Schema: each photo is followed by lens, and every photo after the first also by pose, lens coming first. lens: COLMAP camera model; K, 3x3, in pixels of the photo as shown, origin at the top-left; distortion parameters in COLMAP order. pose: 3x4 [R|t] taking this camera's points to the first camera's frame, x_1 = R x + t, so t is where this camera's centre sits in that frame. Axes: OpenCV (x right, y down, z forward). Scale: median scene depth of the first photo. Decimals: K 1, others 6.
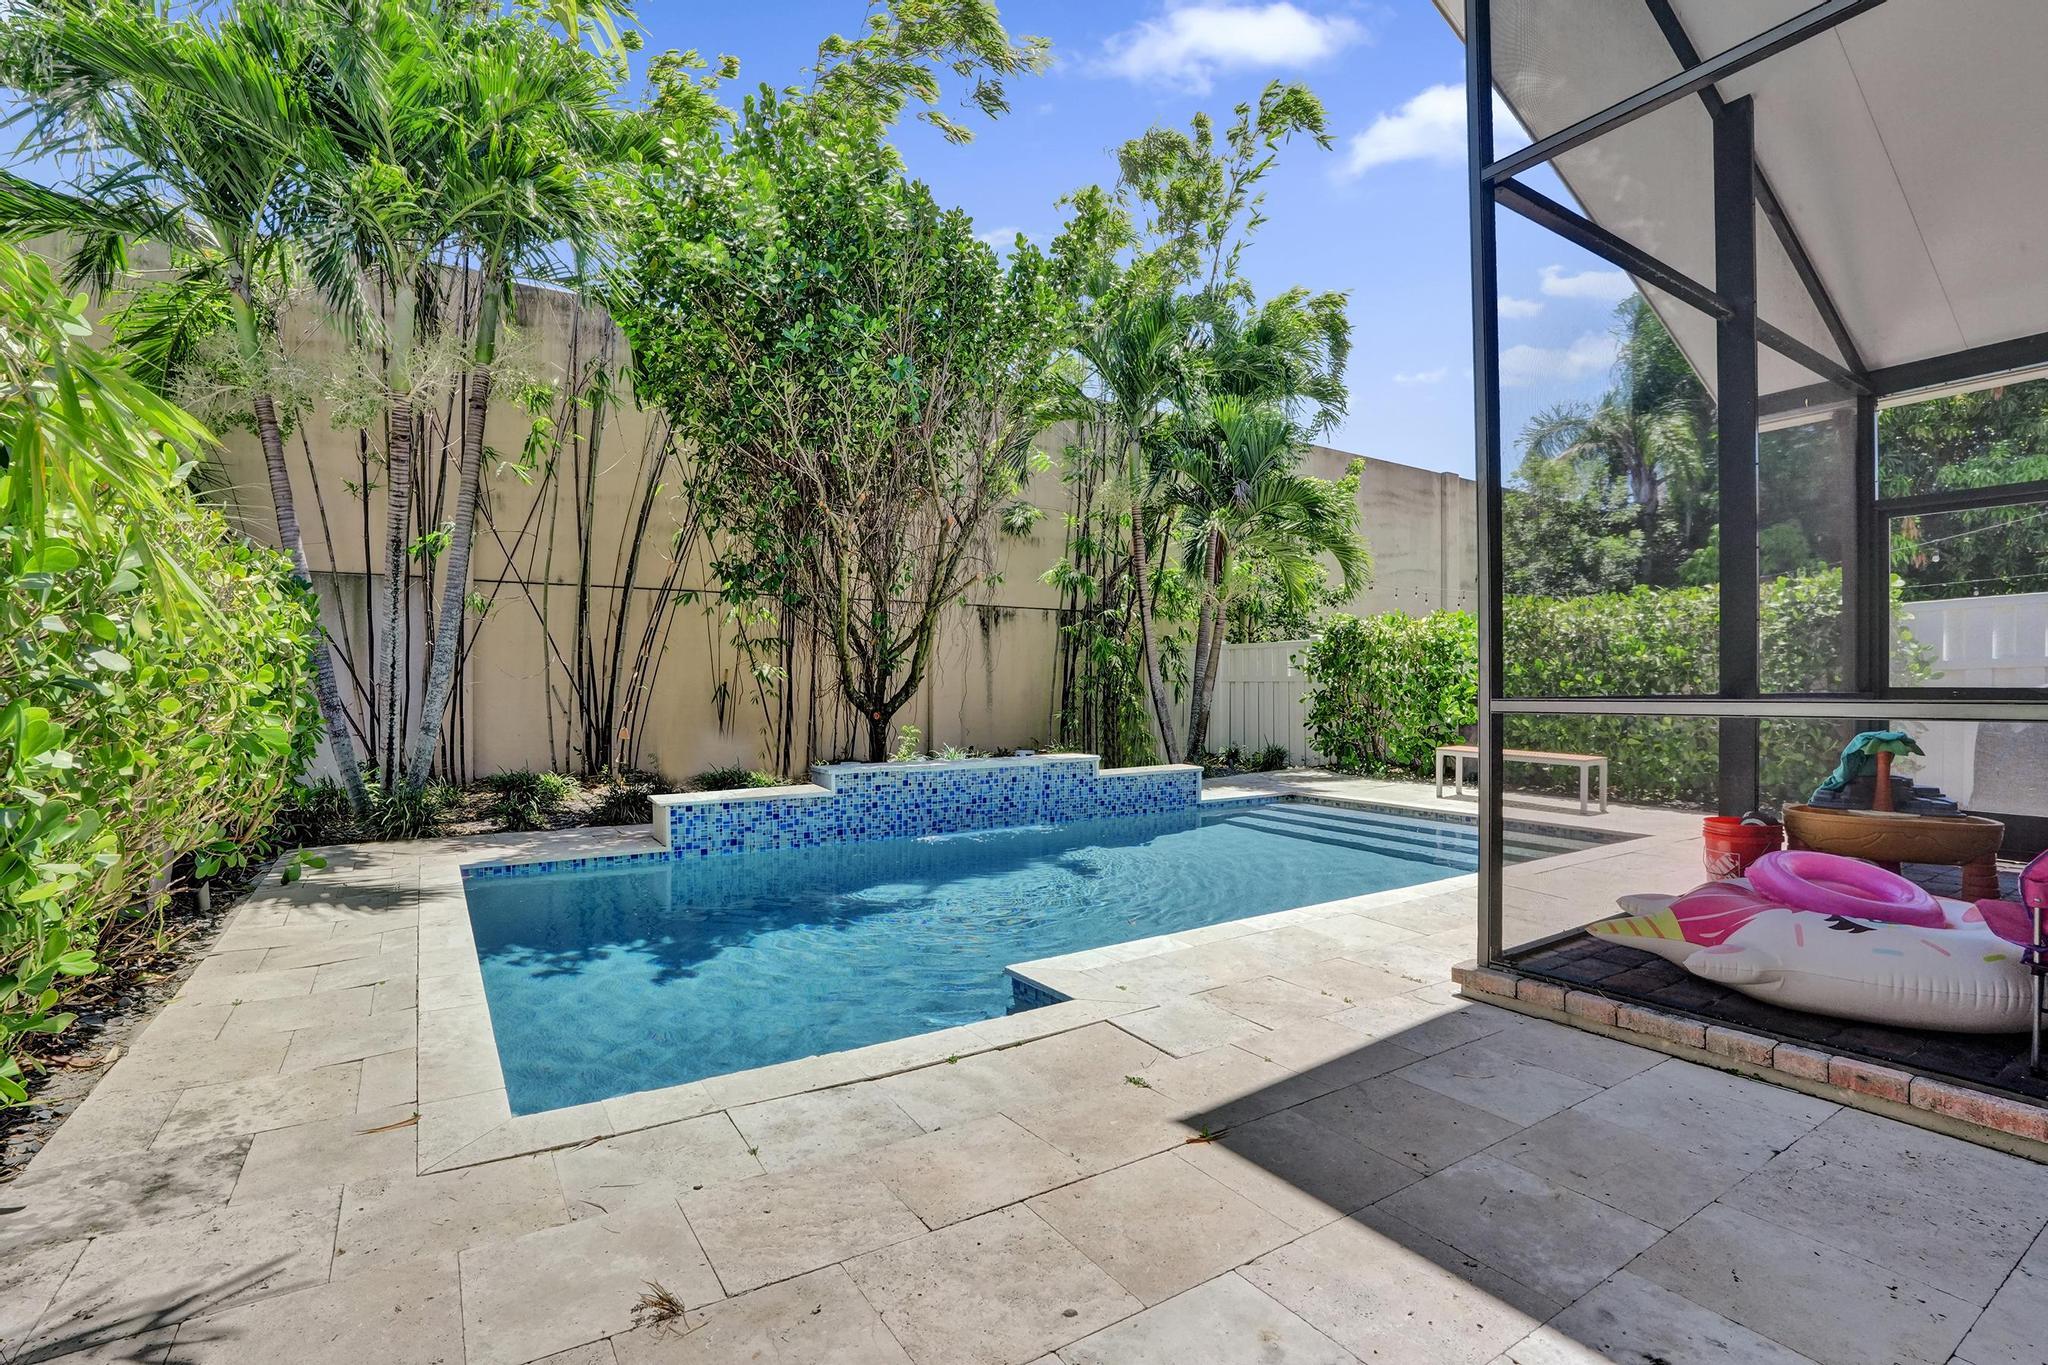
lens RADIAL K [[954.5, 0, 1008.7], [0, 954.5, 681.1], [0, 0, 1]] dist [-0.068655, 0.022218]
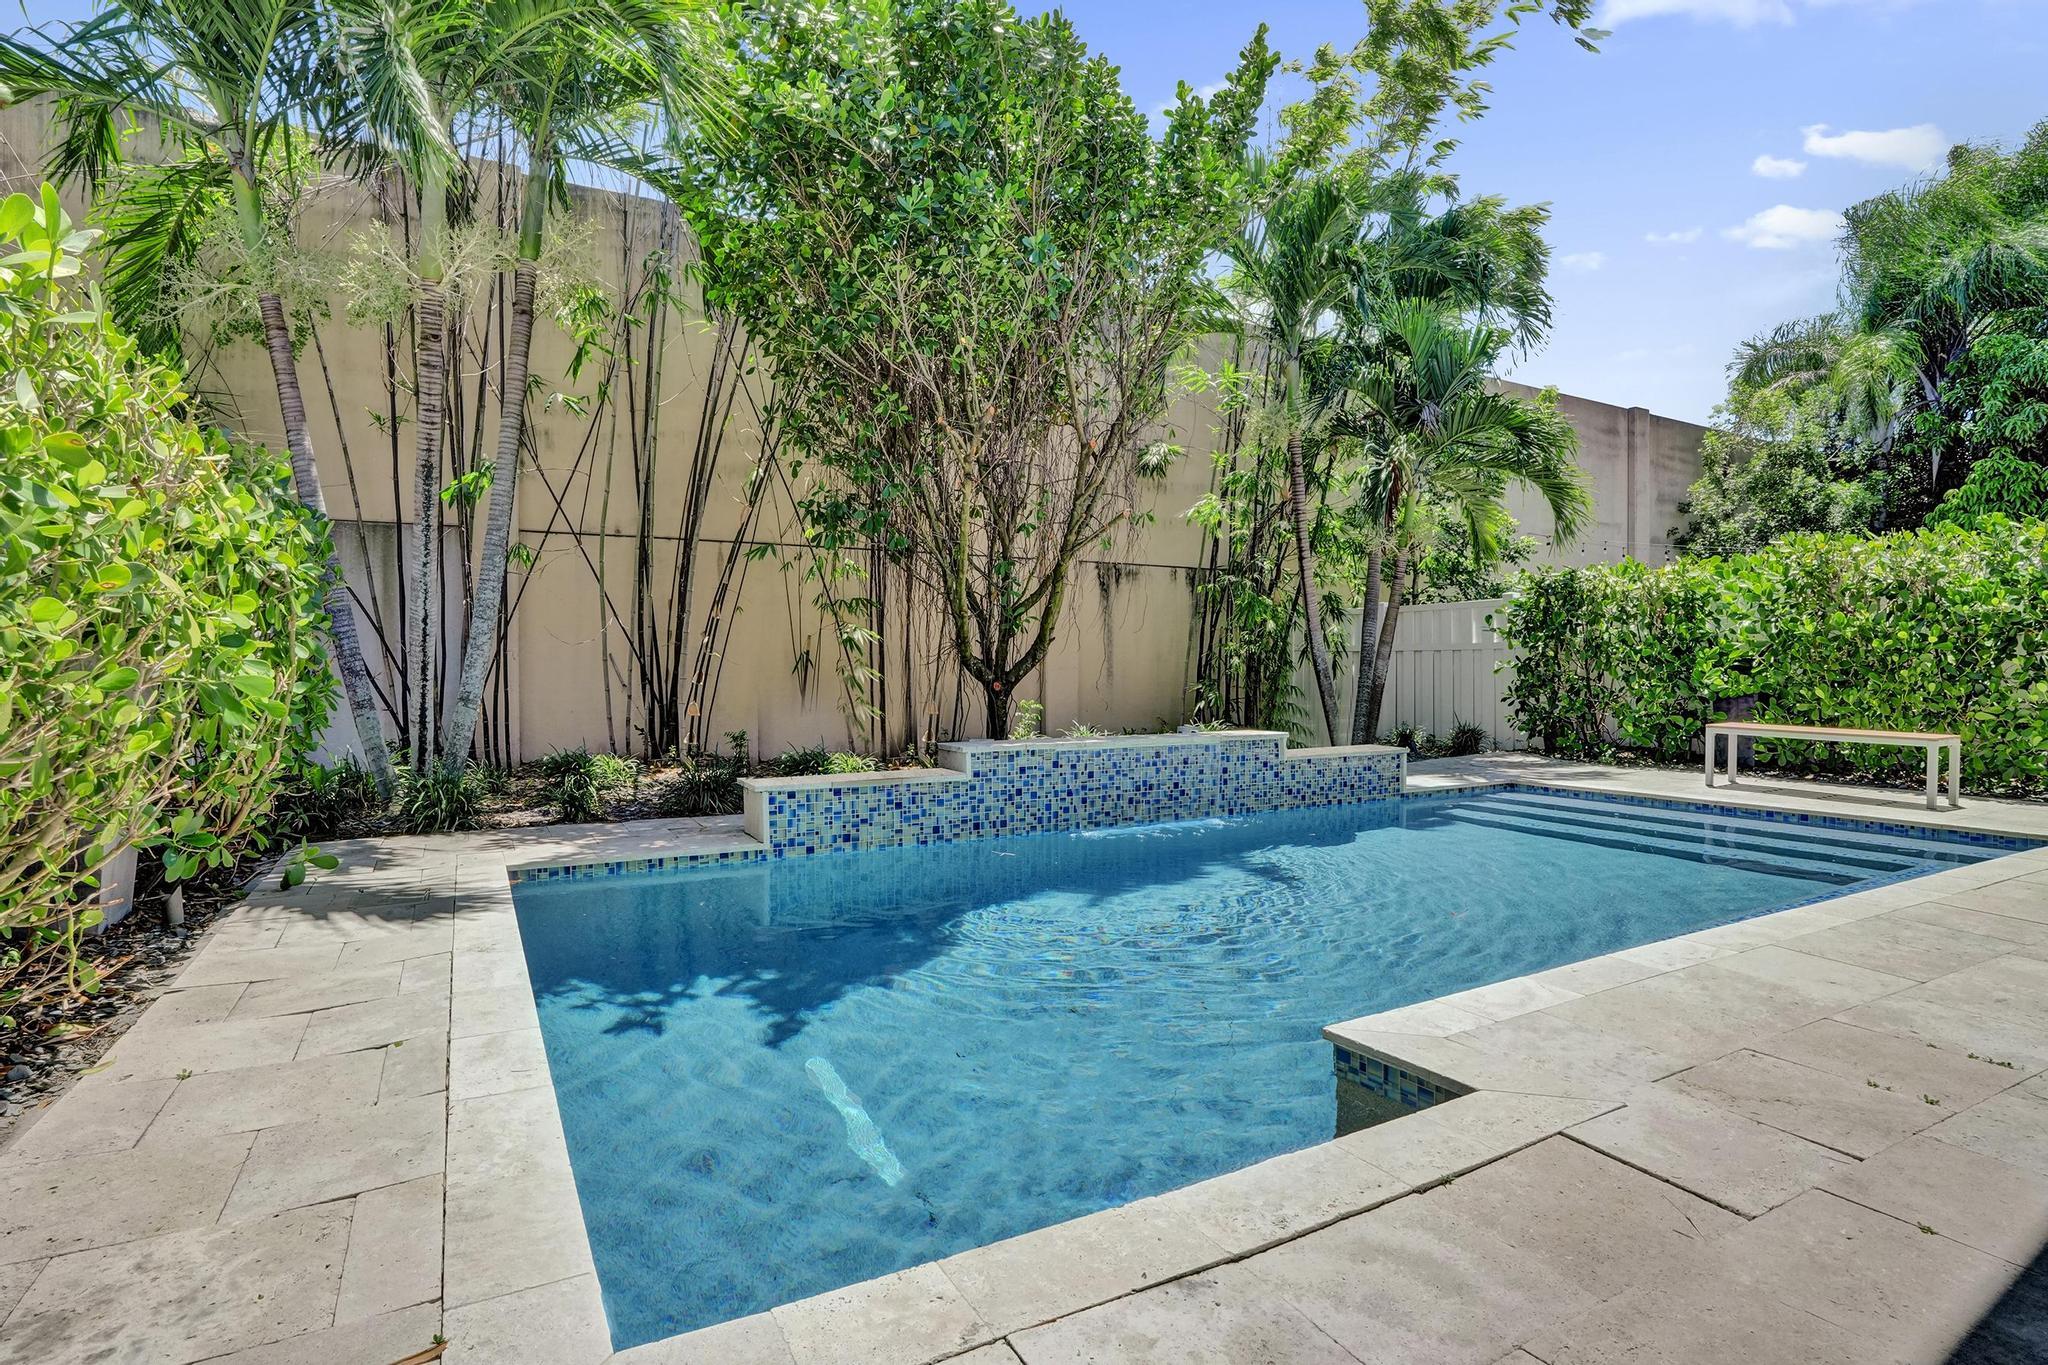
lens RADIAL K [[1030.3, 0, 1012.0], [0, 1030.3, 676.5], [0, 0, 1]] dist [-0.055812, 0.018154]
pose [[0.997827, -0.001507, -0.065865, -0.080250], [0.002172, 0.999947, 0.010030, 0.023121], [0.065846, -0.010152, 0.997778, 0.132139]]
